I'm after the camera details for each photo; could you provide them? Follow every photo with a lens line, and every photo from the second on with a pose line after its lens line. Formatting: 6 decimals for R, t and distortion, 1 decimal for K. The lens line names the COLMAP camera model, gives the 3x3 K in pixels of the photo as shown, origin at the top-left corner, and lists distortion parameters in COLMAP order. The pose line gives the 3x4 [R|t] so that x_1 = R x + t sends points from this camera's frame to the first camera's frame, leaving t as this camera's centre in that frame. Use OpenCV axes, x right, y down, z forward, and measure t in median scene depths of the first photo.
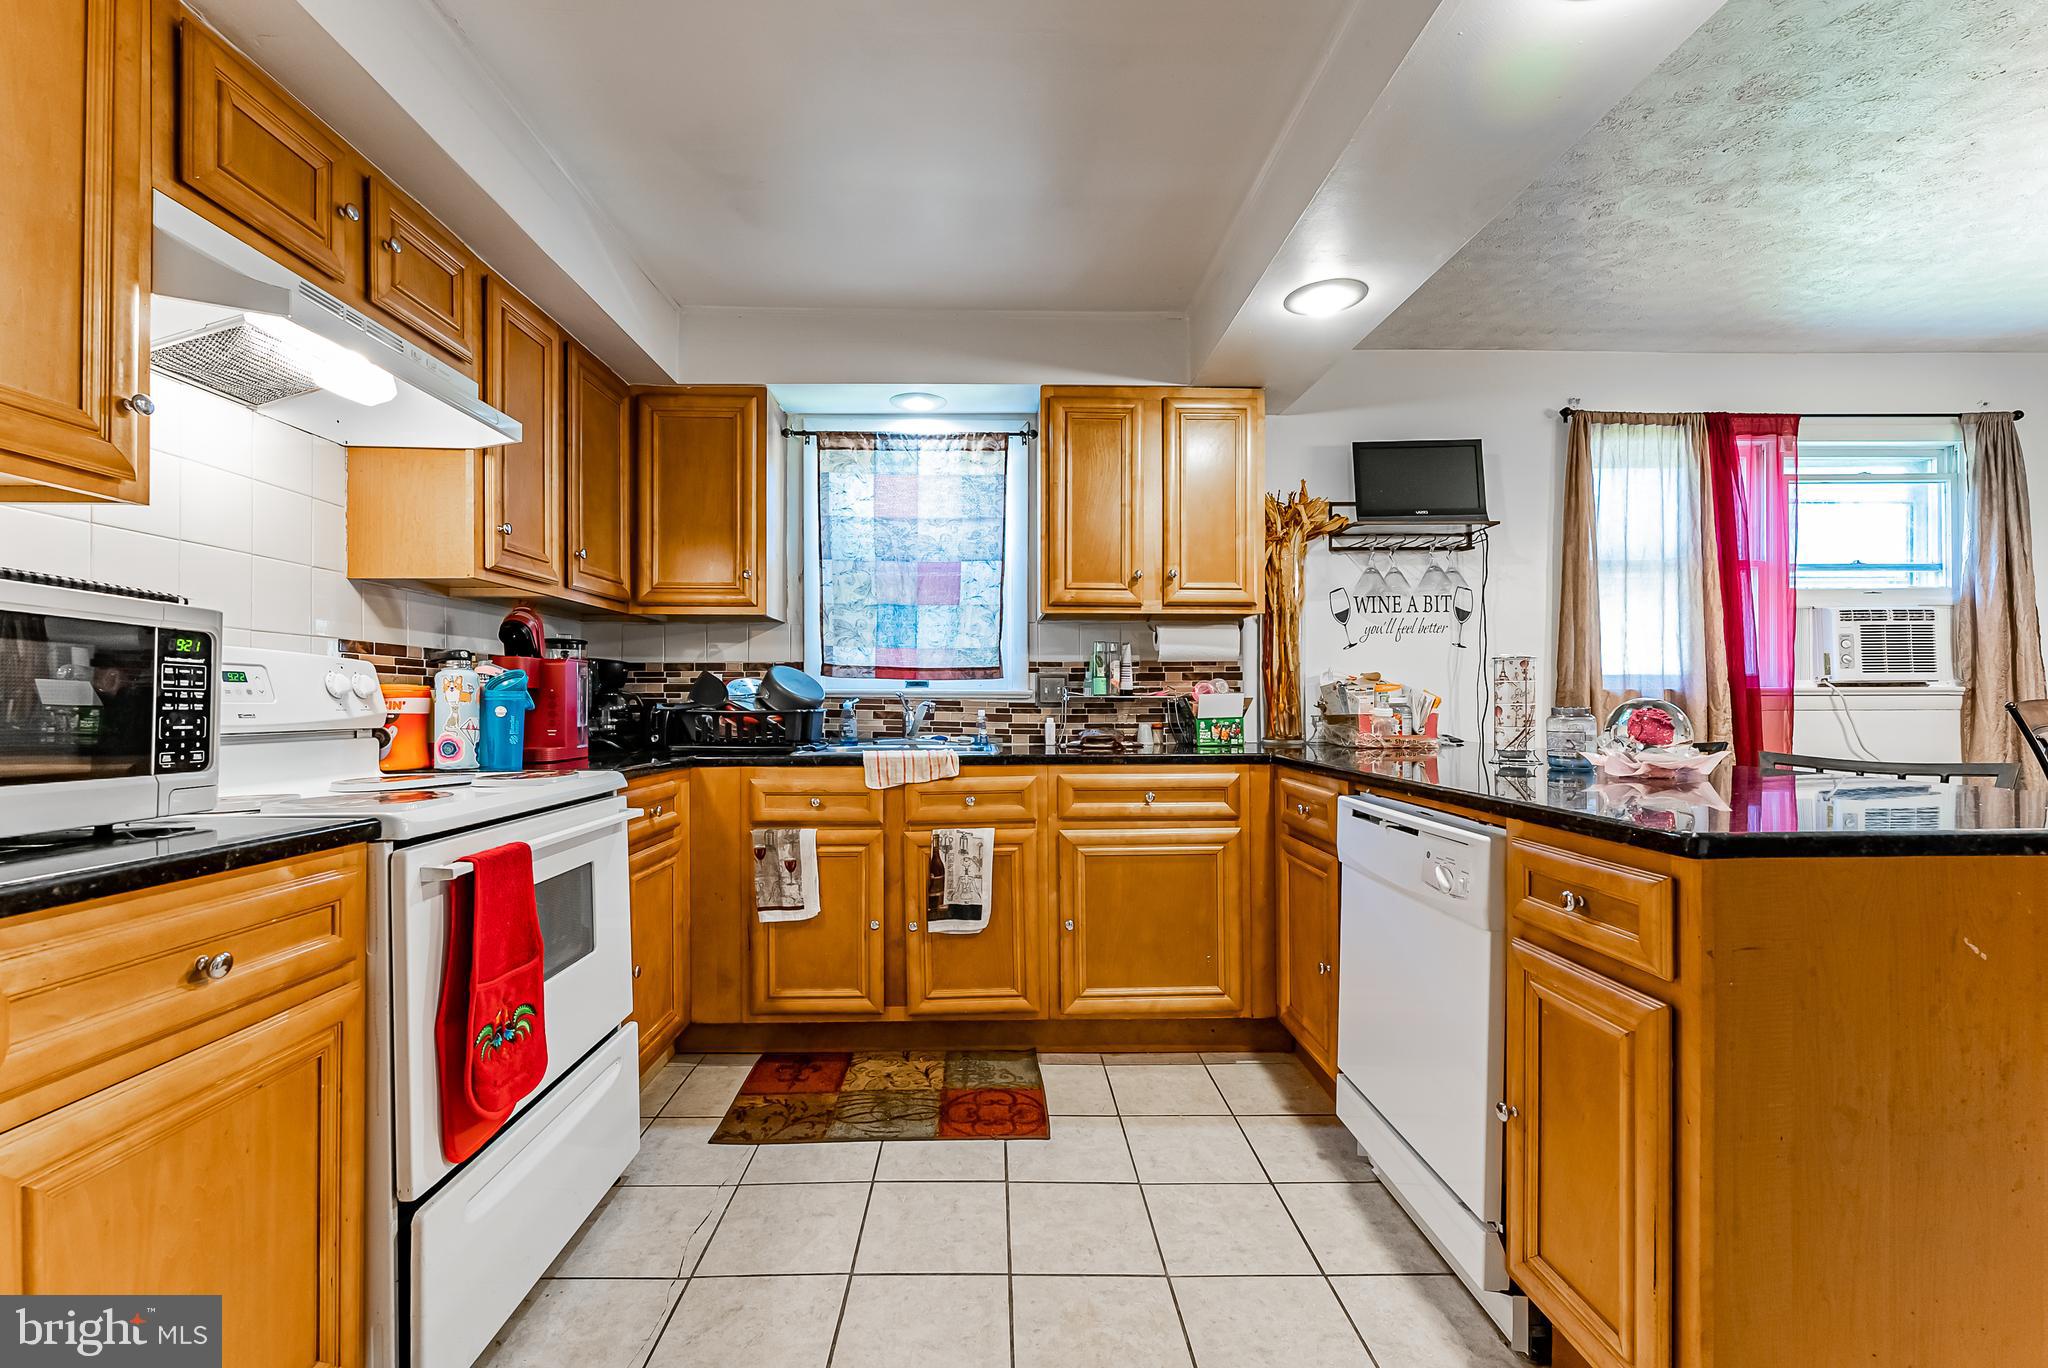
lens RADIAL K [[840.4, 0, 1022.6], [0, 840.4, 696.7], [0, 0, 1]] dist [-0.000447, -0.000188]
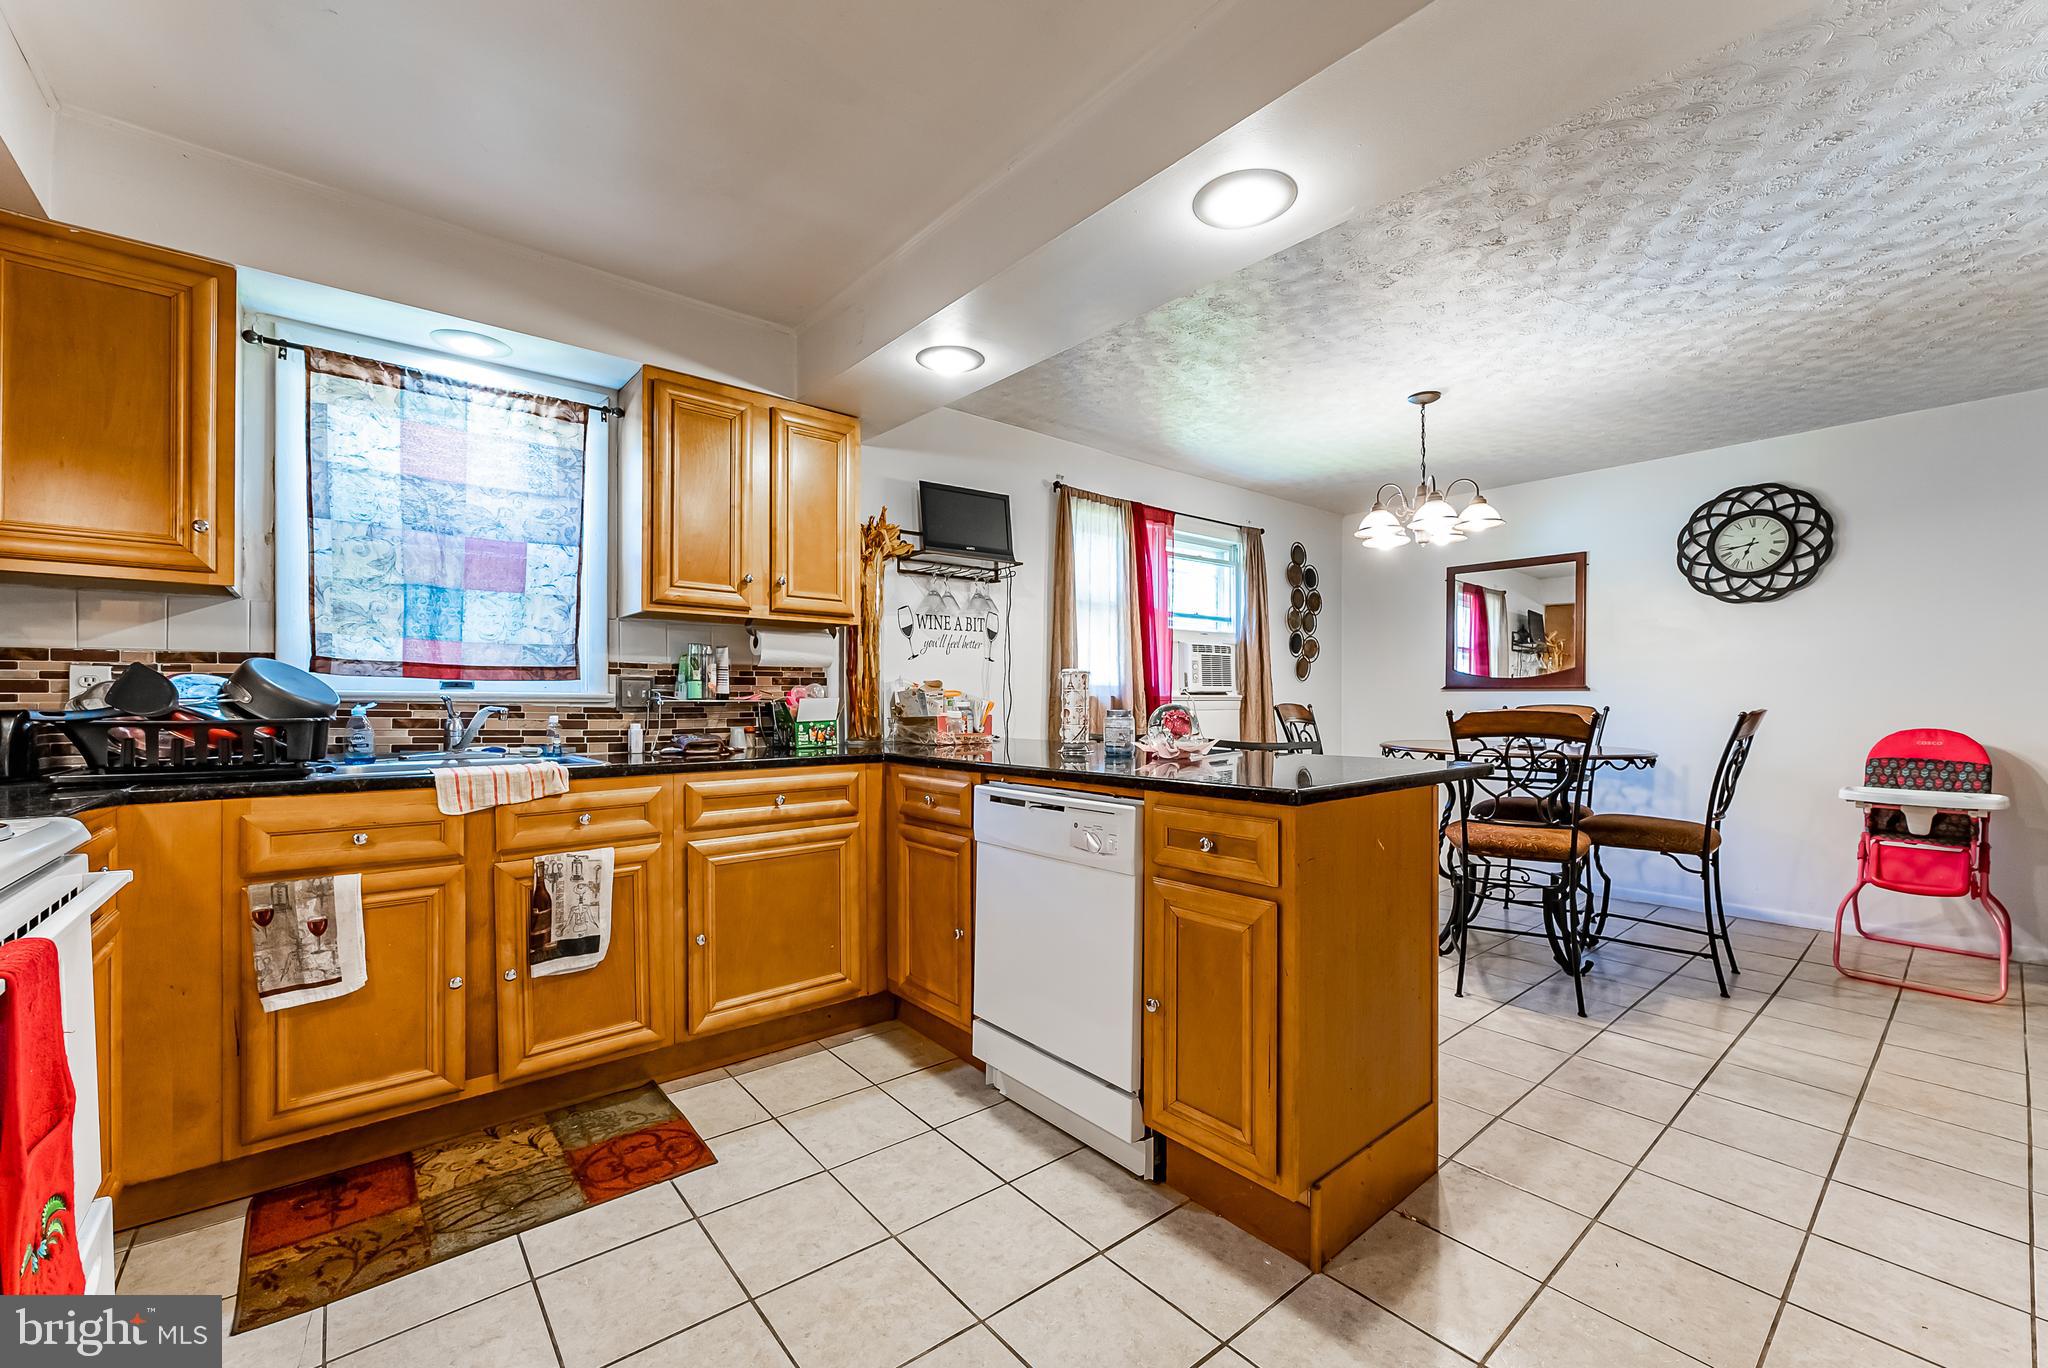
lens RADIAL K [[808.3, 0, 1025.3], [0, 808.3, 697.5], [0, 0, 1]] dist [-0.001453, -0.000006]
pose [[0.787090, 0.003936, 0.616826, -0.218031], [-0.002684, 0.999992, -0.002955, -0.002422], [-0.616832, 0.000671, 0.787094, 0.046785]]
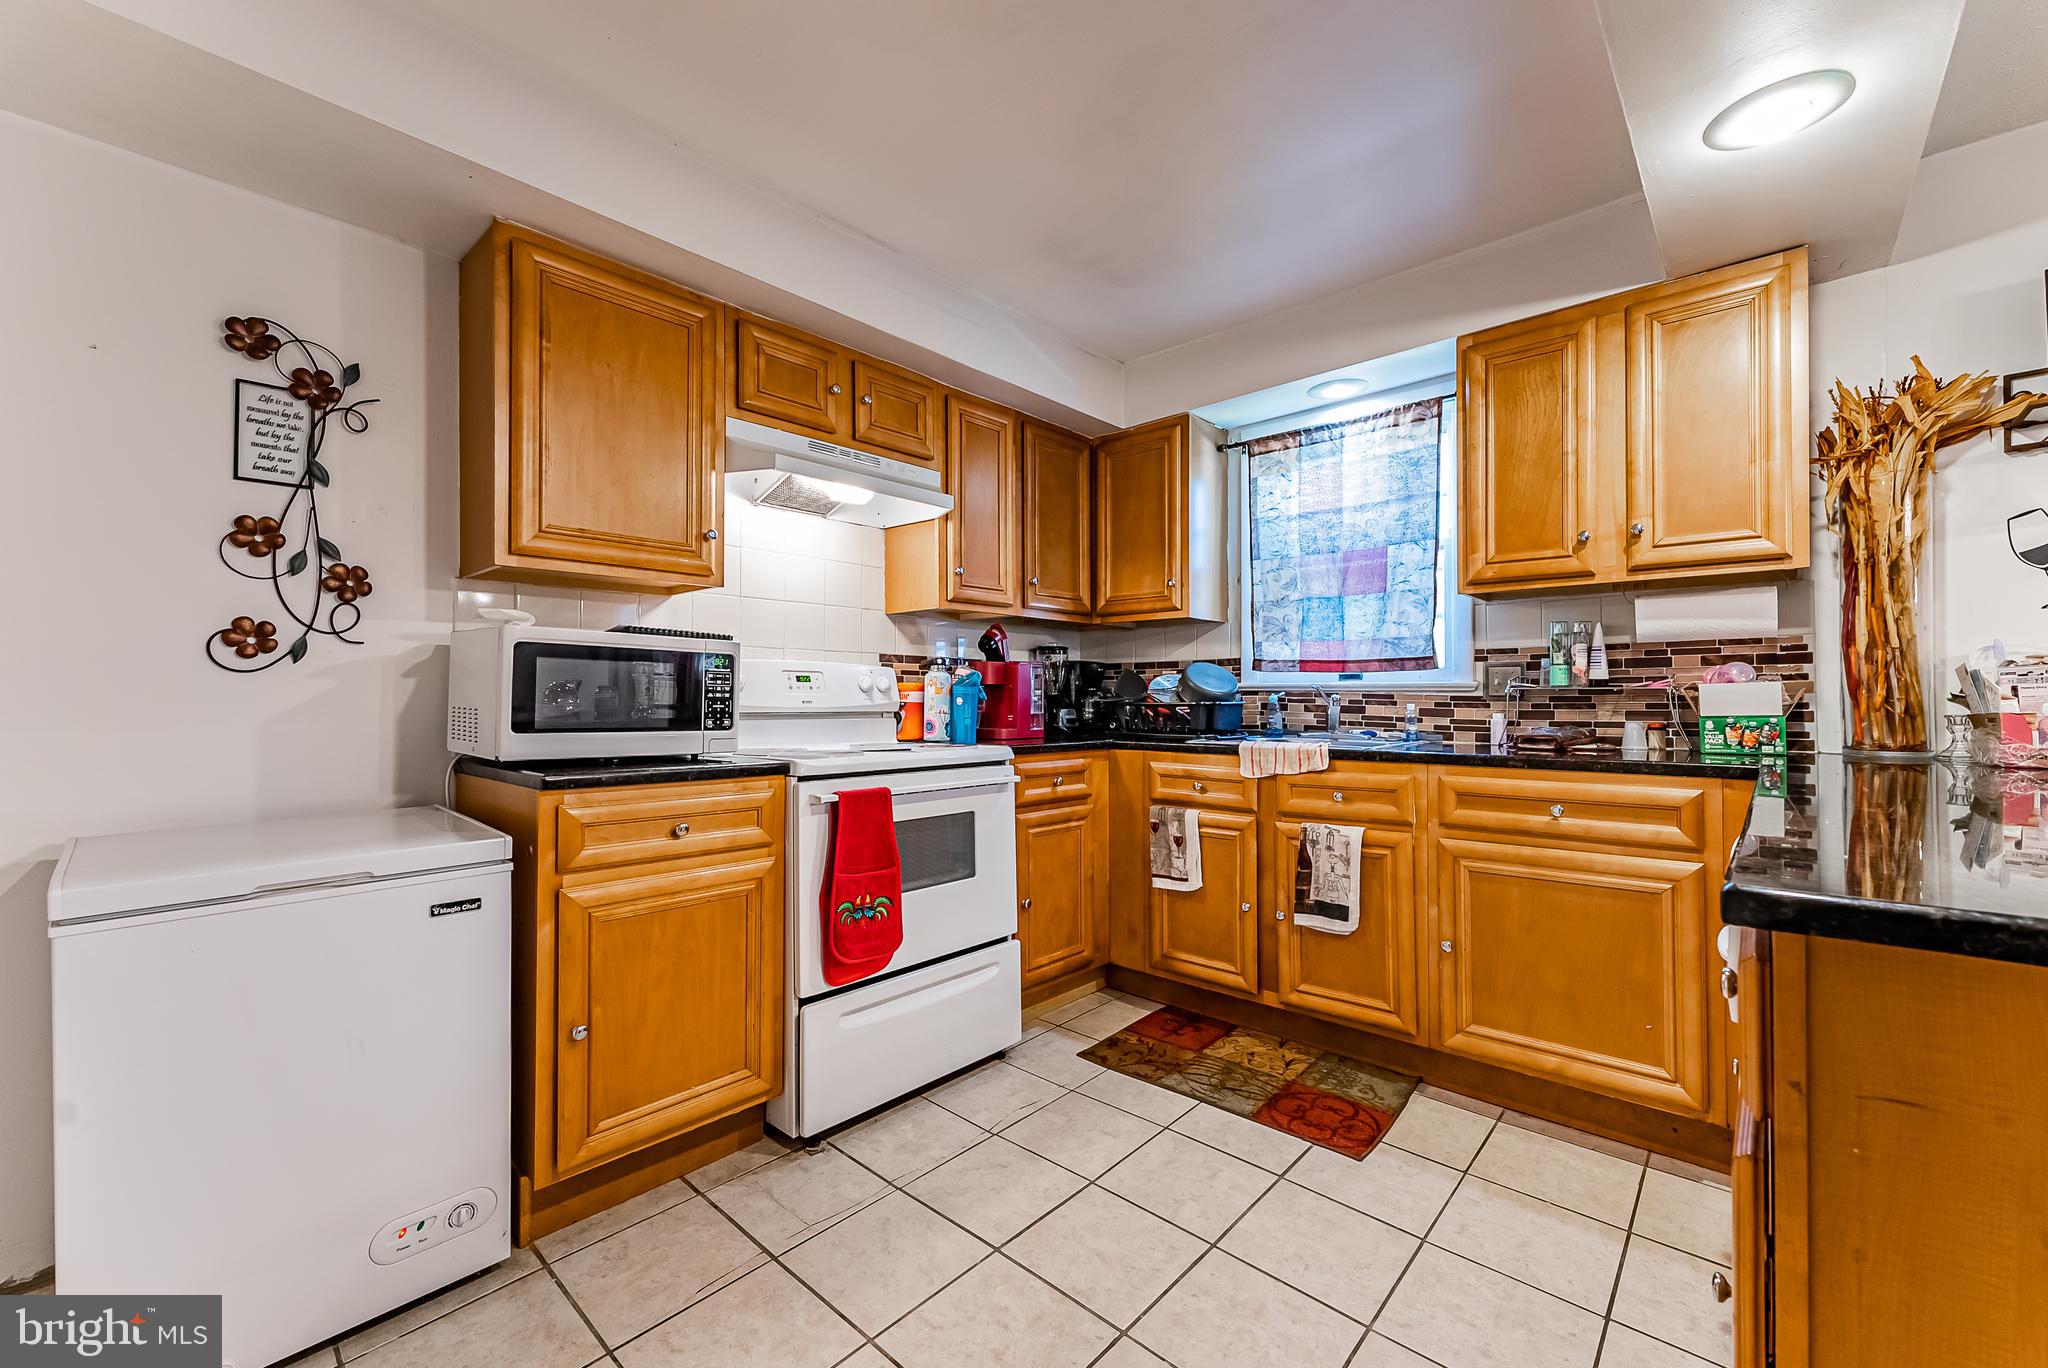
lens RADIAL K [[827.1, 0, 1036.6], [0, 827.1, 689.8], [0, 0, 1]] dist [-0.017850, 0.008494]
pose [[0.721909, -0.006409, -0.691958, 0.338274], [0.002884, 0.999976, -0.006252, 0.006125], [0.691982, 0.002518, 0.721910, 0.075138]]
